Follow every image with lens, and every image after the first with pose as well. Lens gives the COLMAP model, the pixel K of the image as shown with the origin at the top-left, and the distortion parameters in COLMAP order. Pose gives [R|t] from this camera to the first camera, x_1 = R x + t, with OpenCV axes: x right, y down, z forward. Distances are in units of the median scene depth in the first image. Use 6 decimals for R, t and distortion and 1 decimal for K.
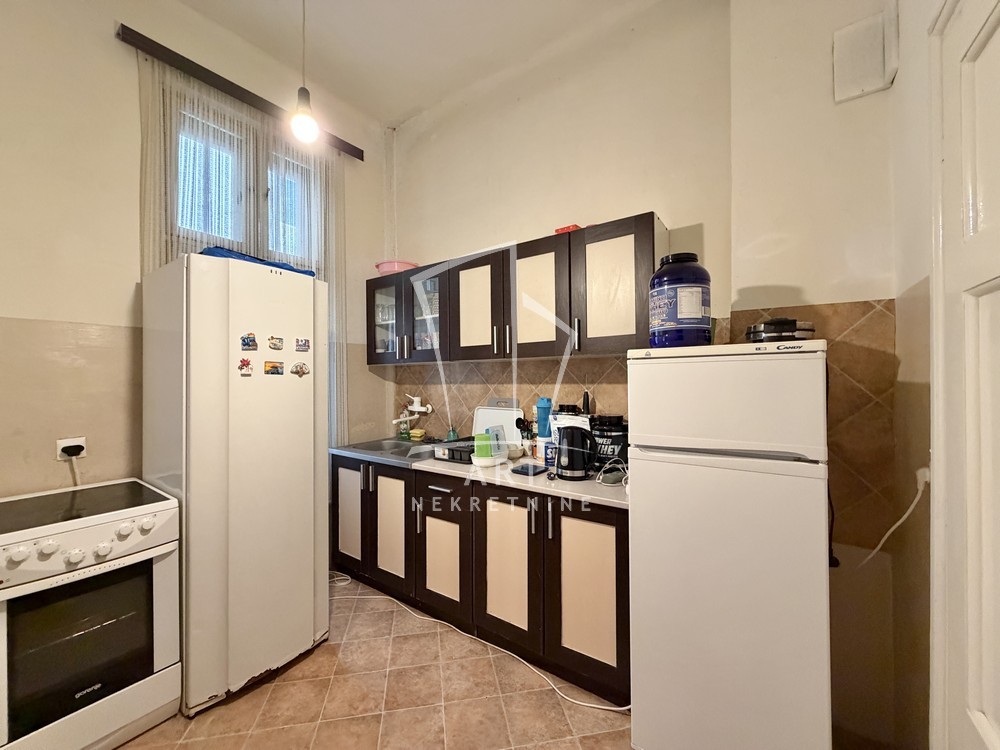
lens RADIAL K [[397.1, 0, 497.2], [0, 397.1, 376.9], [0, 0, 1]] dist [0.000450, 0.000040]
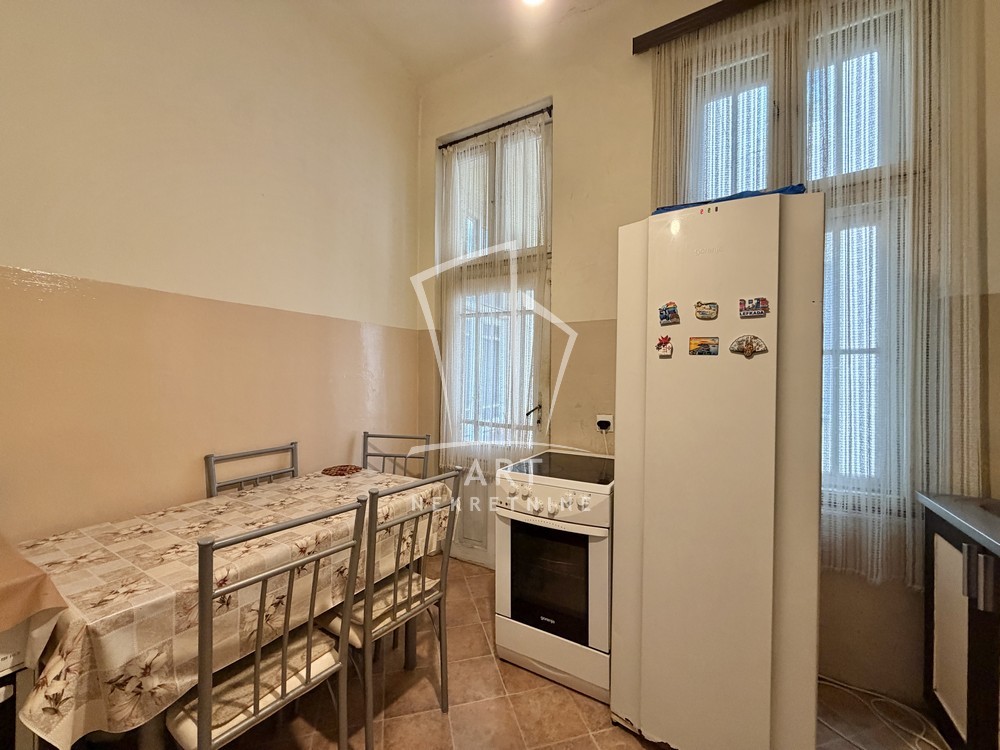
lens RADIAL K [[397.1, 0, 497.2], [0, 397.1, 376.9], [0, 0, 1]] dist [0.000450, 0.000040]
pose [[0.076790, 0.009148, -0.997005, 0.128202], [-0.003382, 0.999955, 0.008914, 0.029216], [0.997042, 0.002687, 0.076818, 0.594984]]
